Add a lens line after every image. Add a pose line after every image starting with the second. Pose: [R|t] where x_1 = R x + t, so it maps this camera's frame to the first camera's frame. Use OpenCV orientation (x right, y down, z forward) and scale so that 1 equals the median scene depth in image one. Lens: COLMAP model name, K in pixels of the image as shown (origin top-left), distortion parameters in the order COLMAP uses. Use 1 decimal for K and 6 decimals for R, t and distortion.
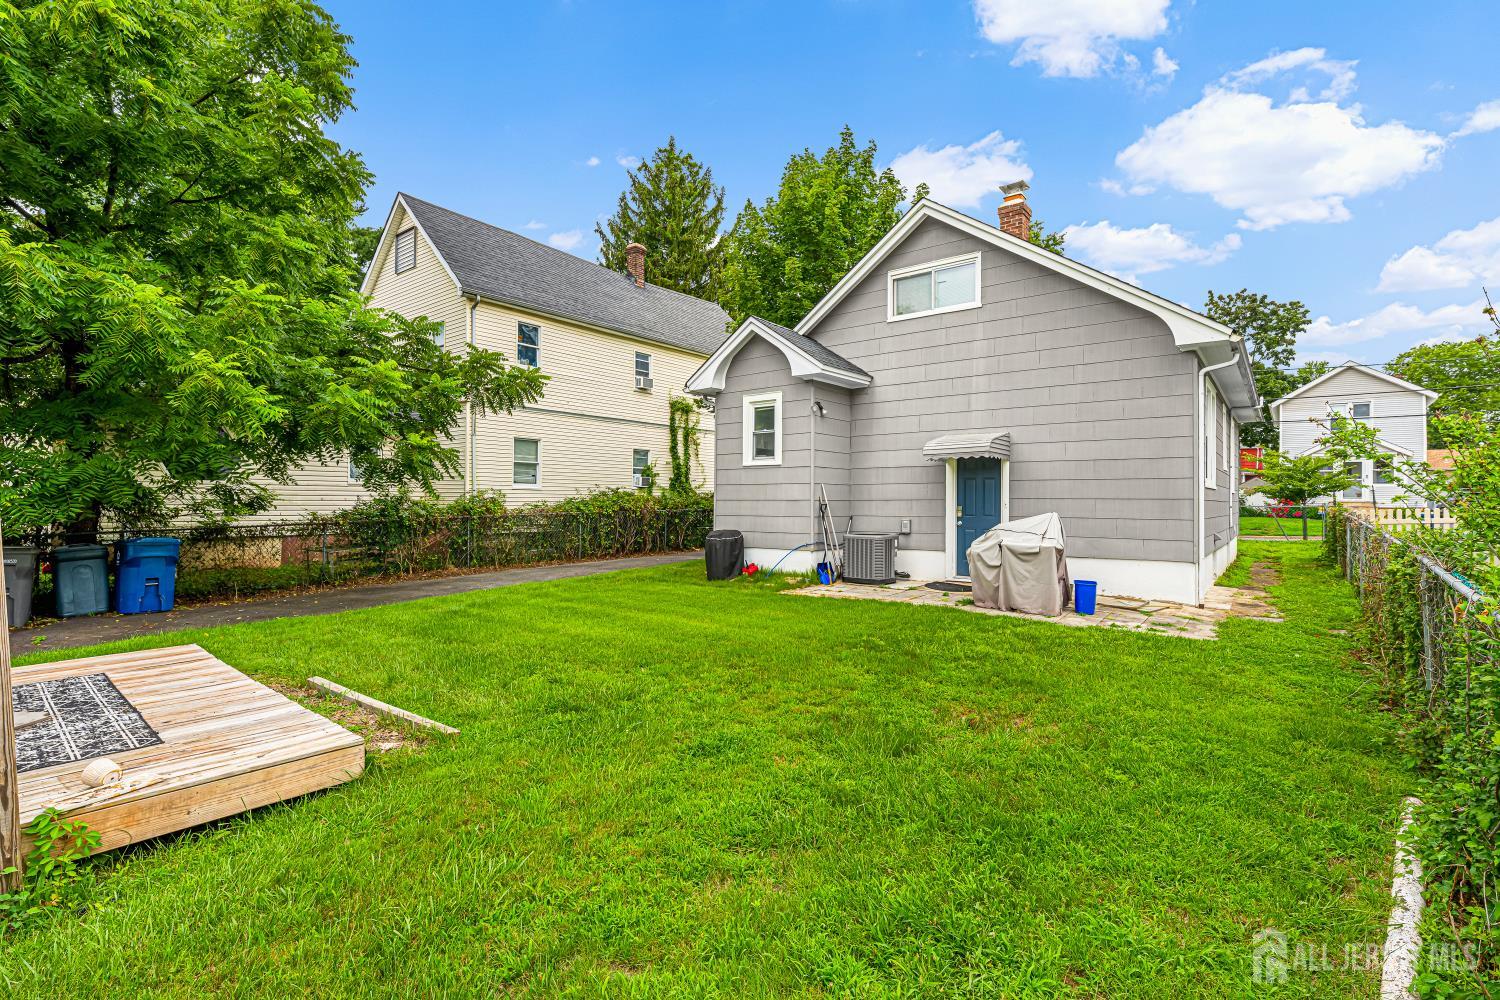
lens RADIAL K [[686.4, 0, 752.9], [0, 686.4, 501.9], [0, 0, 1]] dist [-0.000930, -0.000113]
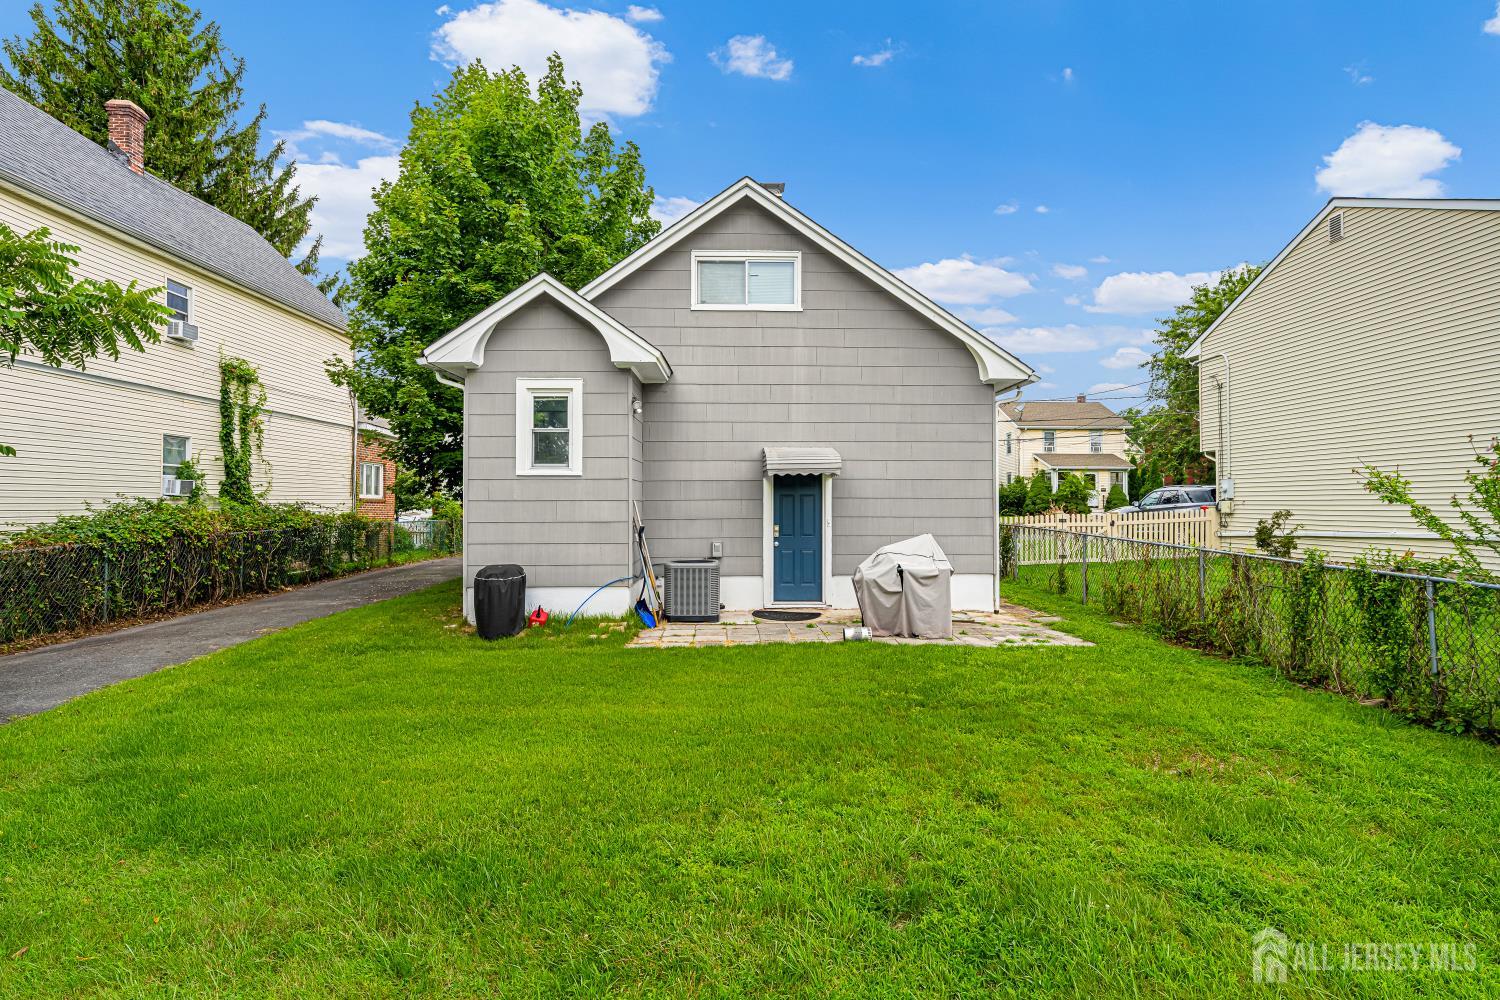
lens RADIAL K [[749.1, 0, 750.0], [0, 749.1, 500.0], [0, 0, 1]] dist [-0.001285, 0.000783]
pose [[0.769241, -0.001812, 0.638957, -0.343913], [0.004607, 0.999986, -0.002711, -0.023743], [-0.638942, 0.005029, 0.769238, 0.244551]]
